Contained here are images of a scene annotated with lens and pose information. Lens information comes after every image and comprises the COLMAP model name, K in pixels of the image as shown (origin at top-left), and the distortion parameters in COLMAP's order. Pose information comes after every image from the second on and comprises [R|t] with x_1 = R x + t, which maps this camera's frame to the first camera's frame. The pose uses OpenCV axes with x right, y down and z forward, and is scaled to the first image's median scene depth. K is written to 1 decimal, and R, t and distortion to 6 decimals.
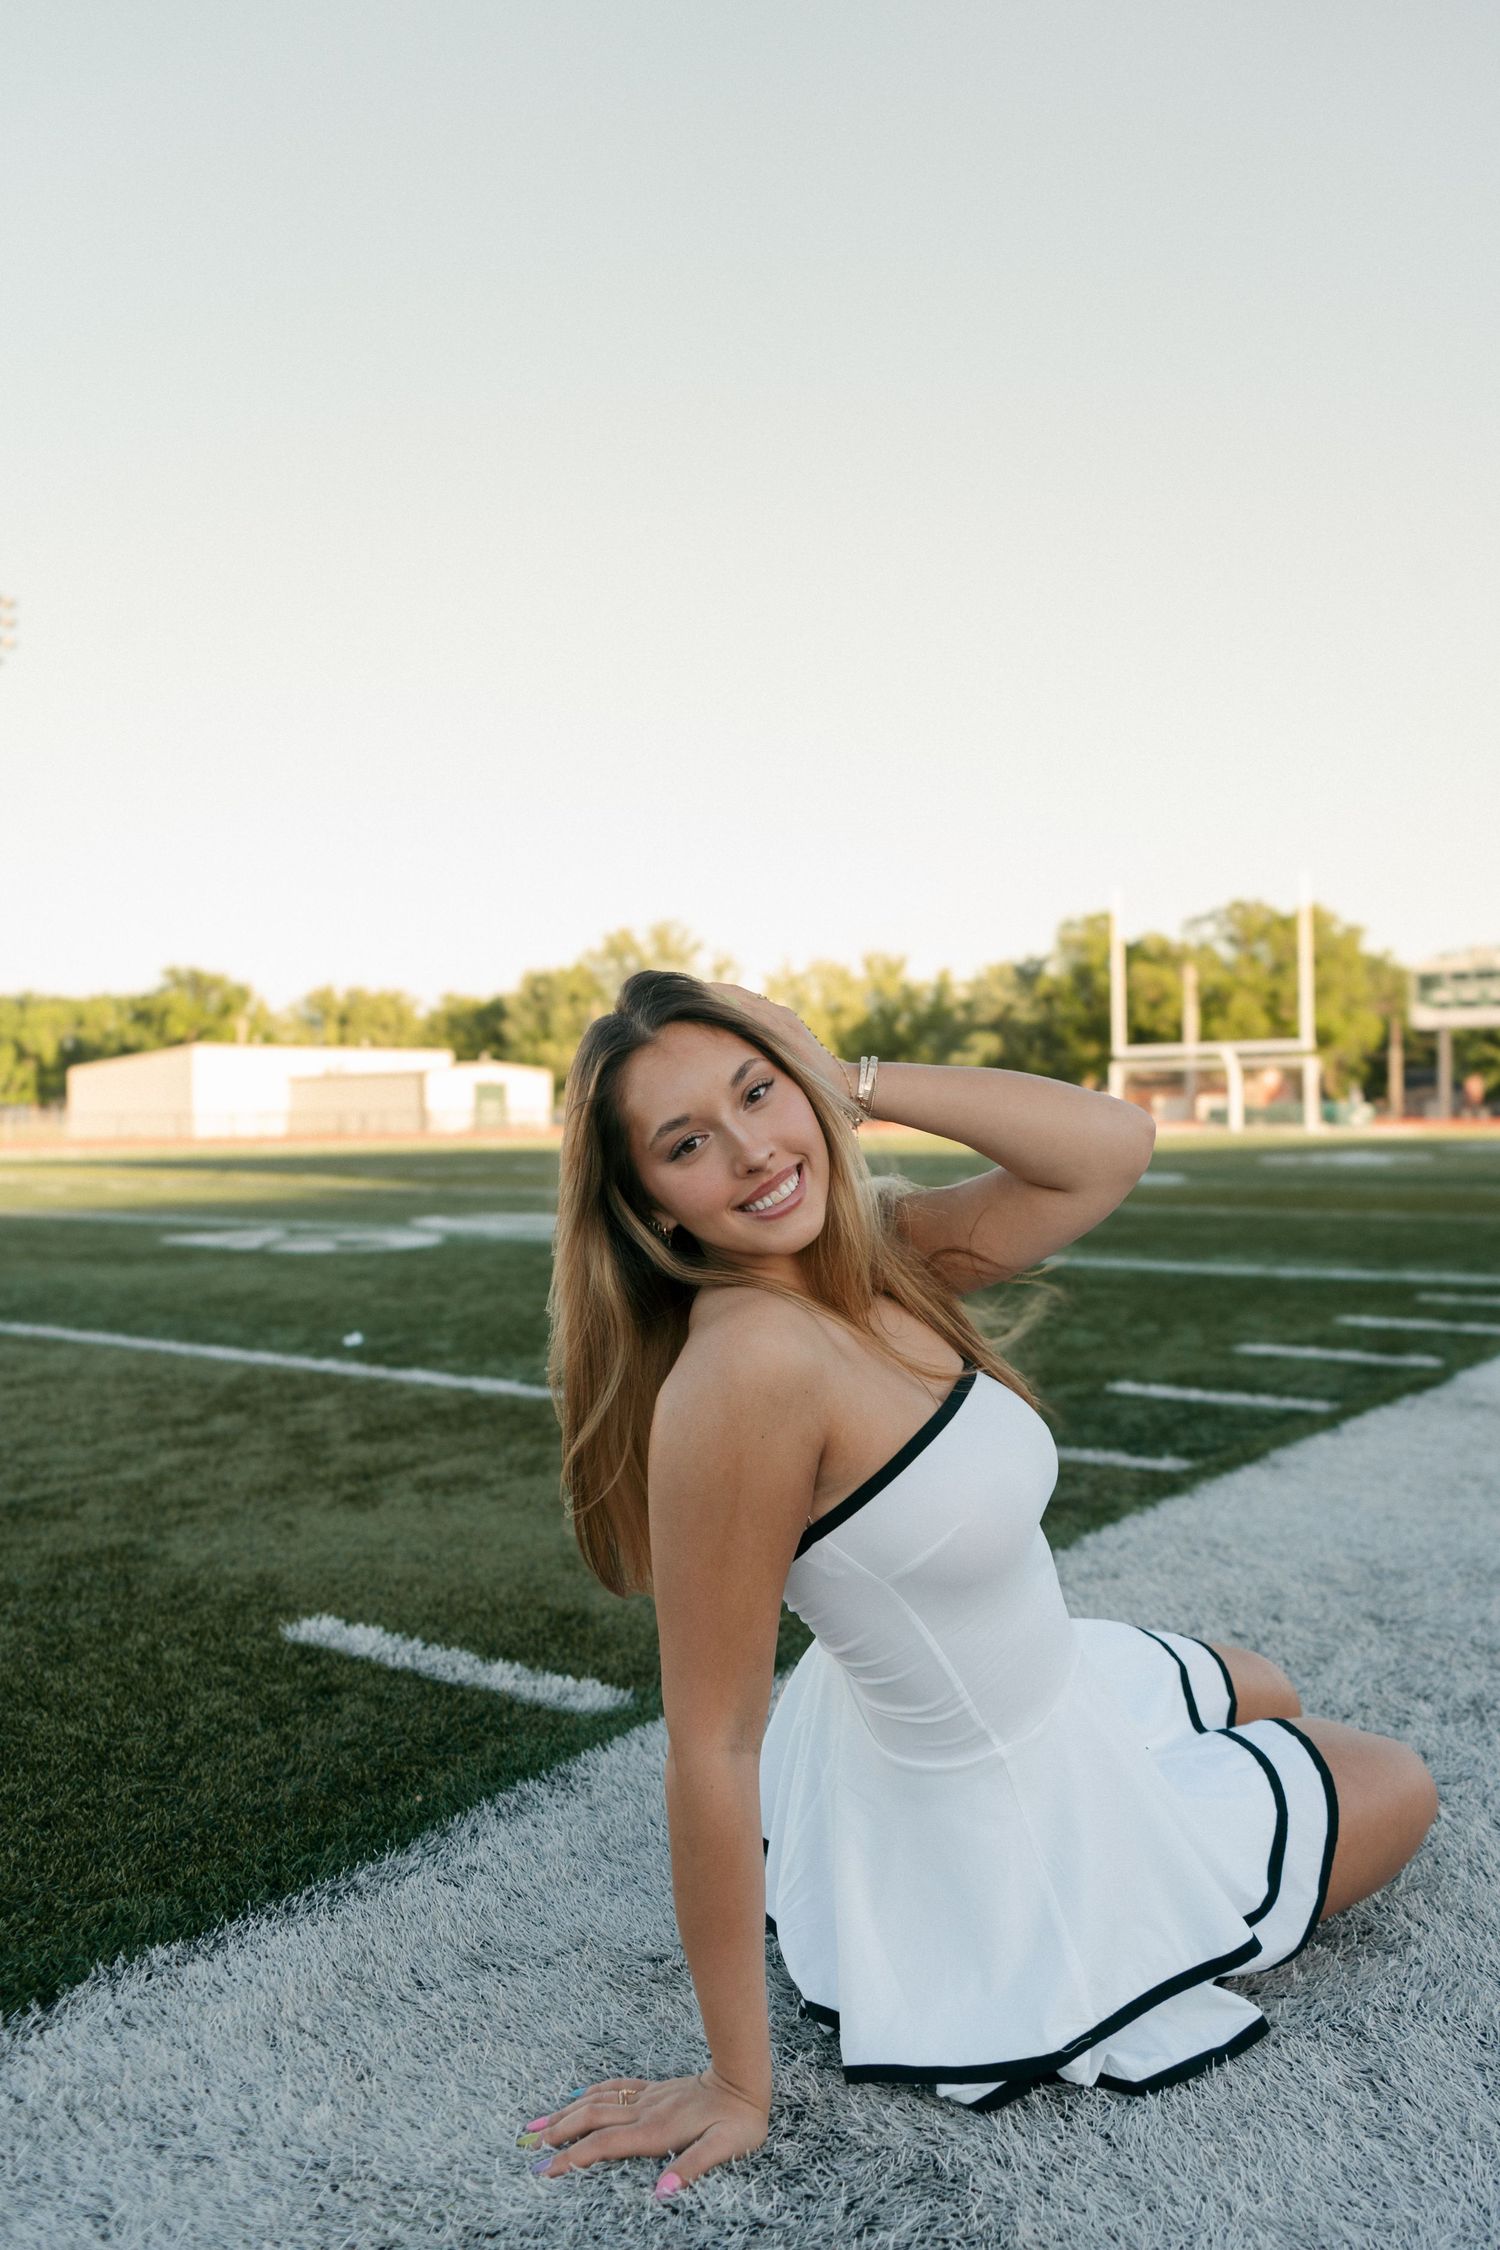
lens RADIAL K [[1815.7, 0, 750.7], [0, 1815.7, 1114.9], [0, 0, 1]] dist [0.001842, 0.006251]
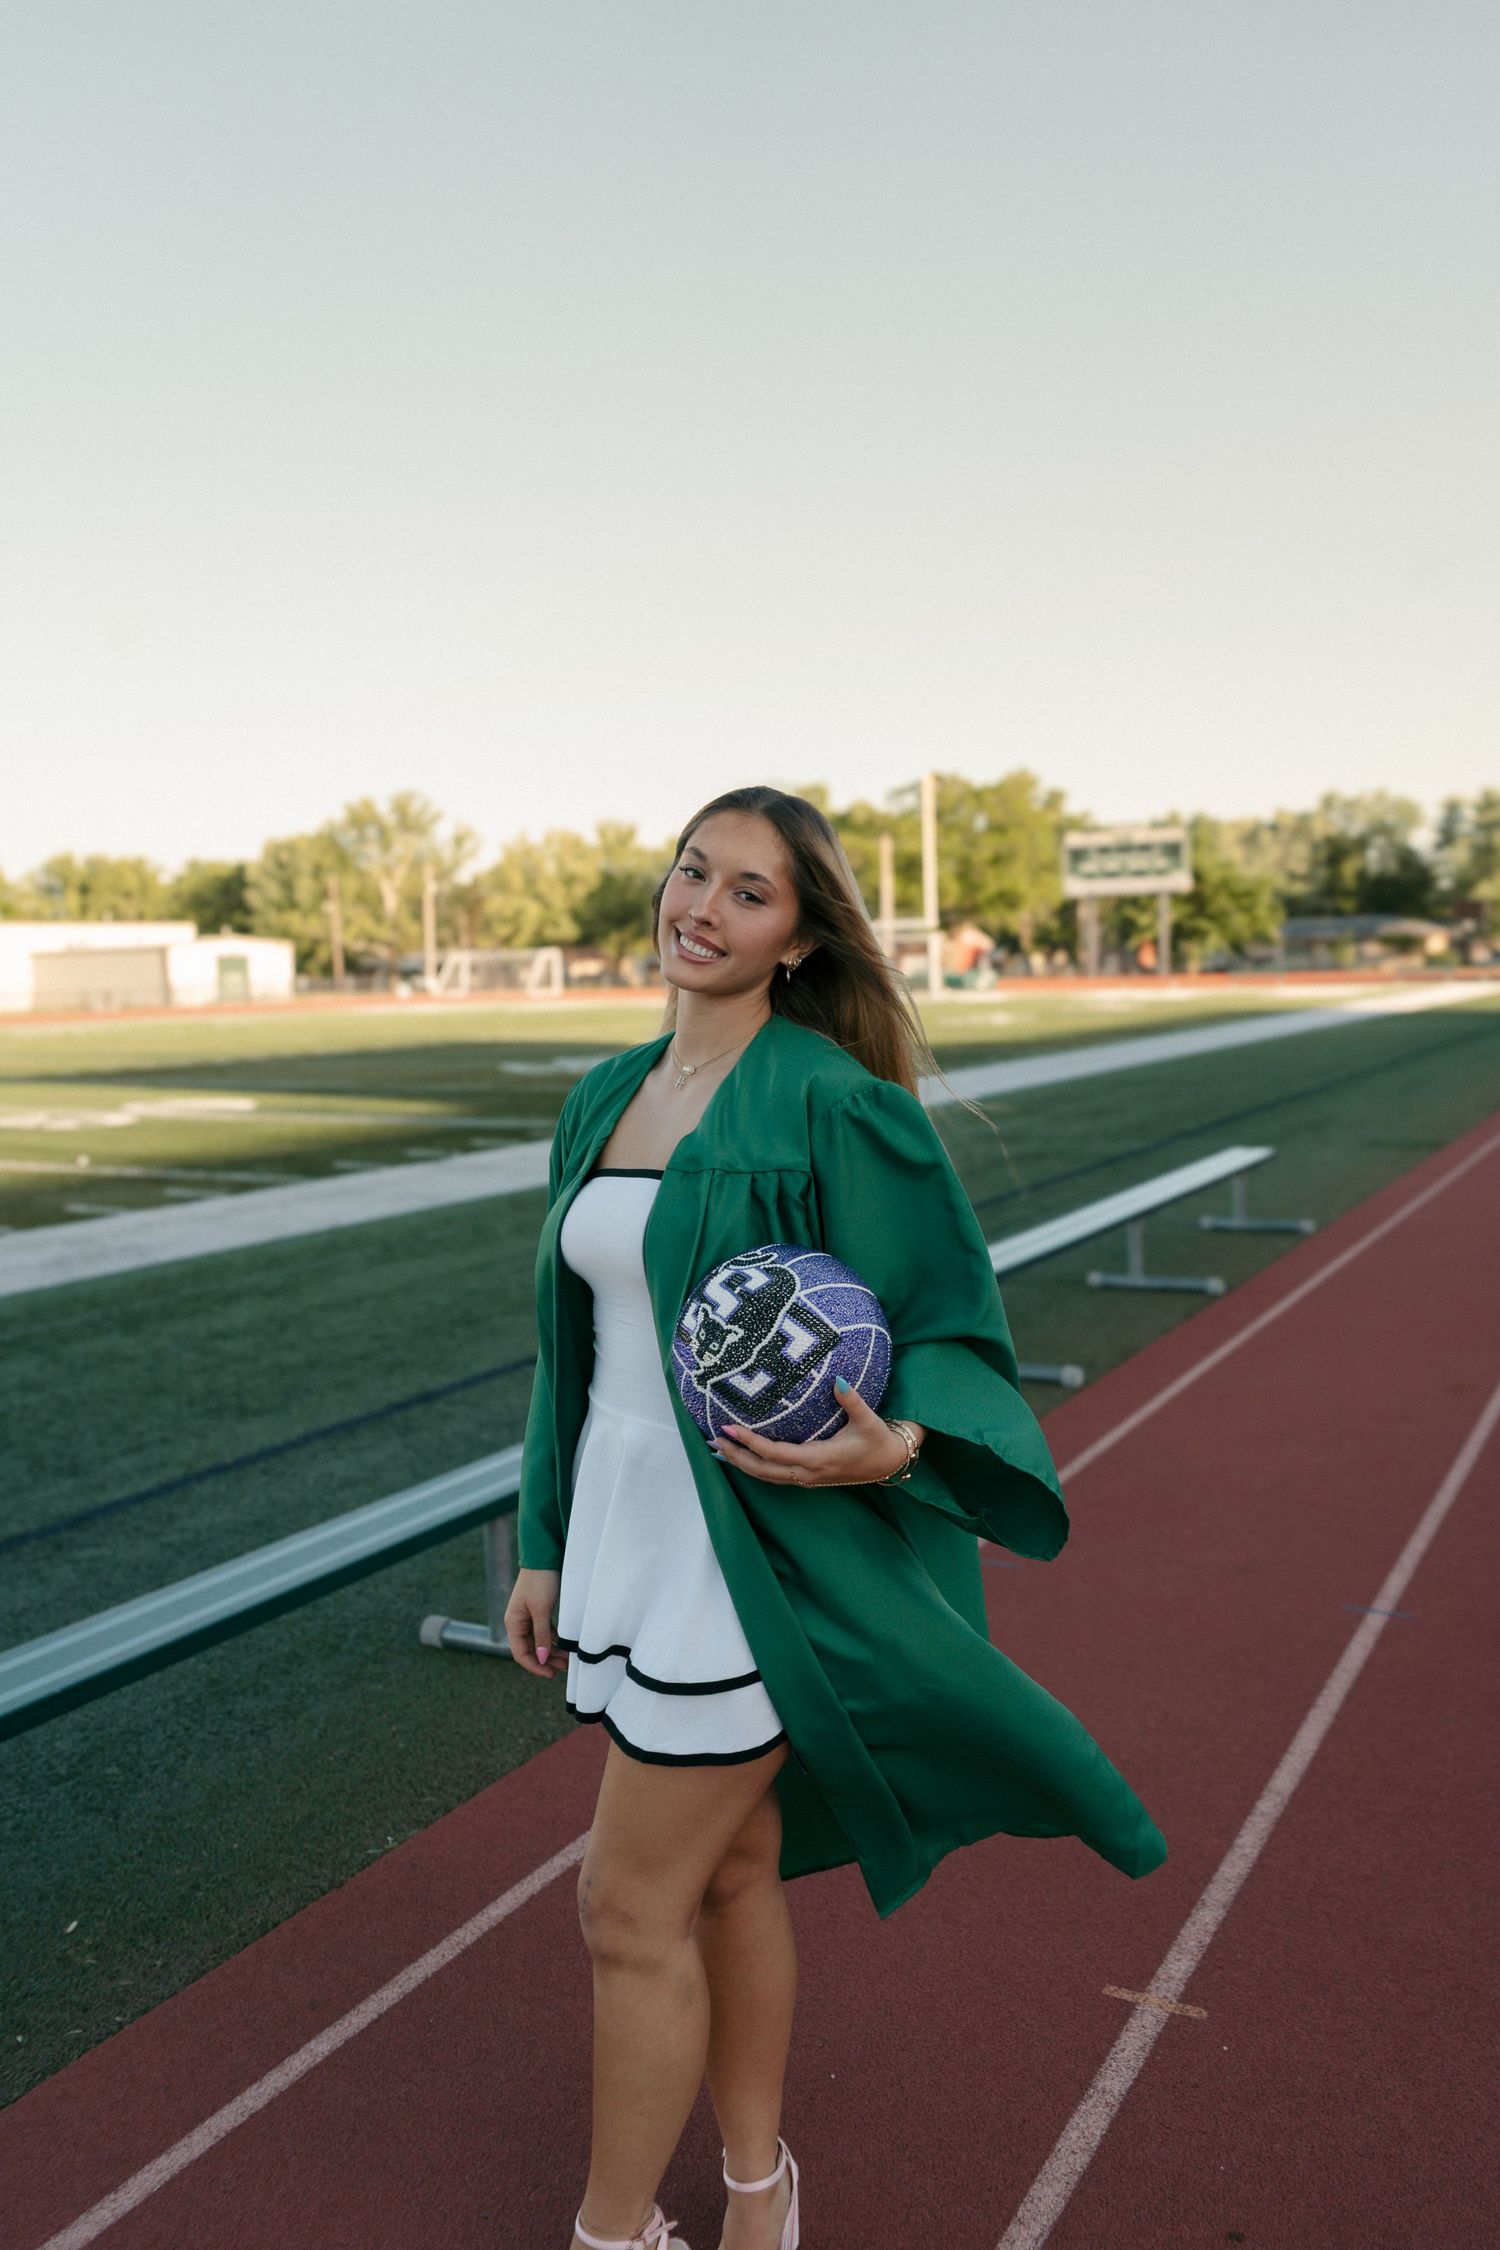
lens RADIAL K [[1798.2, 0, 750.0], [0, 1798.2, 1125.0], [0, 0, 1]] dist [-0.015169, 0.010522]
pose [[0.991278, -0.029907, 0.128353, 0.318873], [0.018755, 0.996012, 0.087229, -0.105511], [-0.130449, -0.084061, 0.987885, -1.314892]]
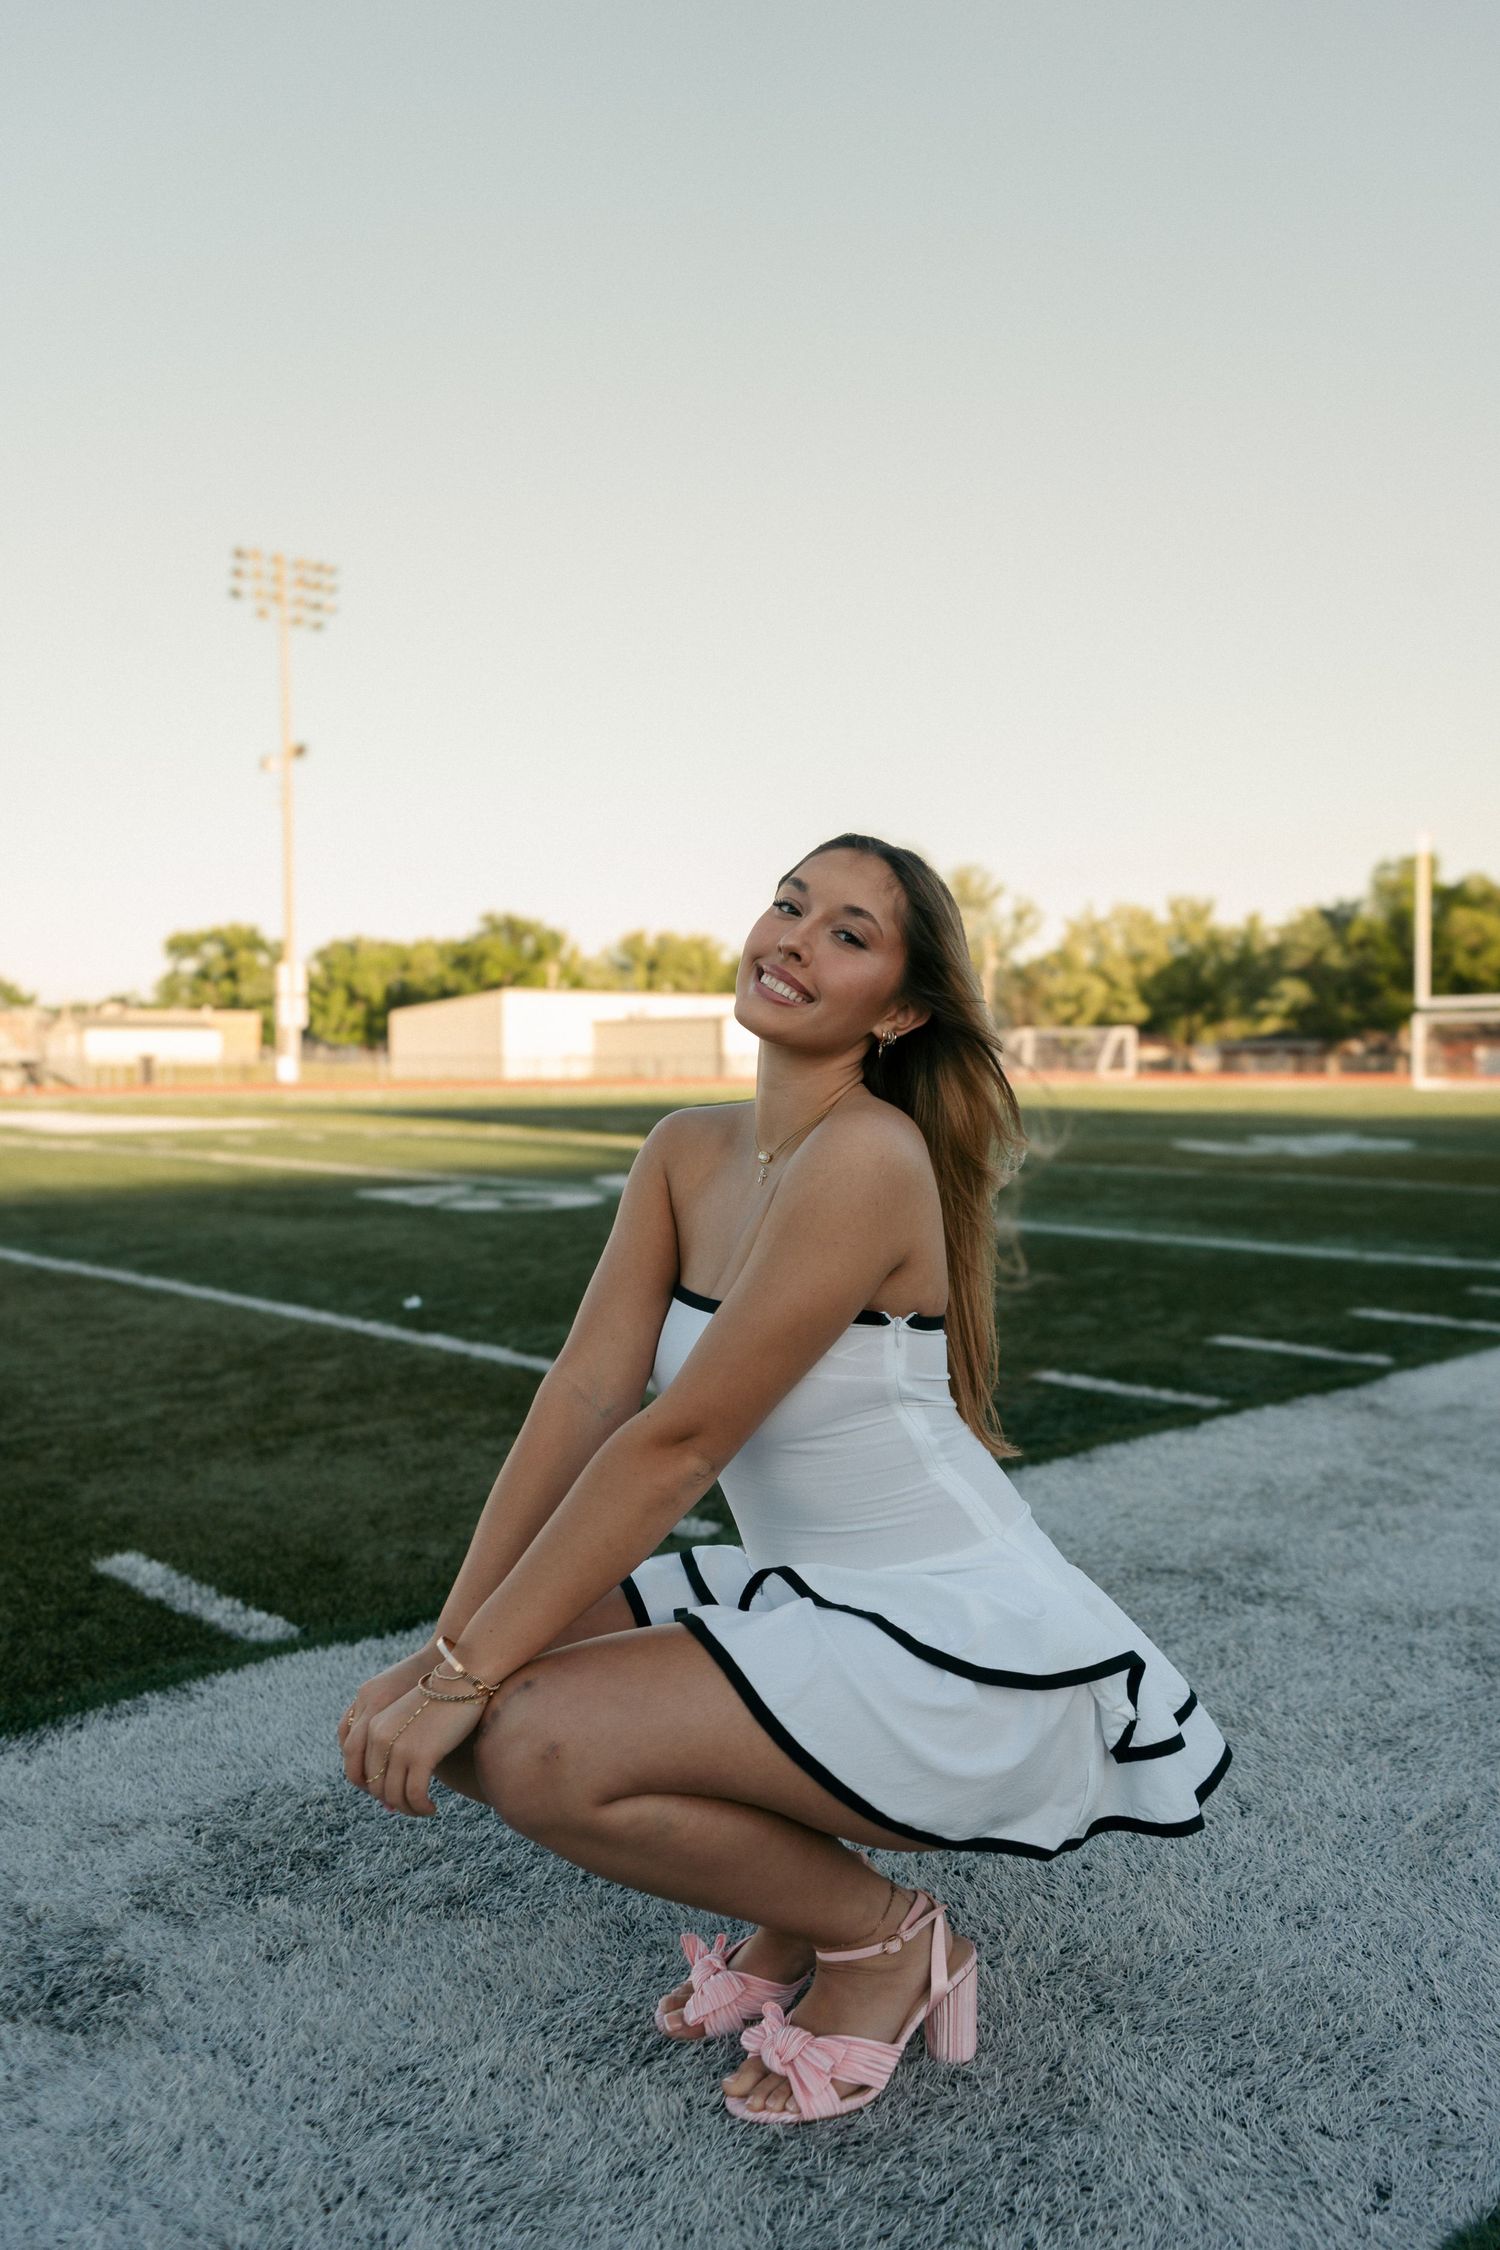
lens RADIAL K [[1815.0, 0, 752.0], [0, 1815.0, 1119.7], [0, 0, 1]] dist [-0.007118, 0.012779]
pose [[0.986049, 0.014685, -0.165806, 0.126679], [-0.009149, 0.999377, 0.034100, -0.021204], [0.166203, -0.032107, 0.985569, -0.044660]]
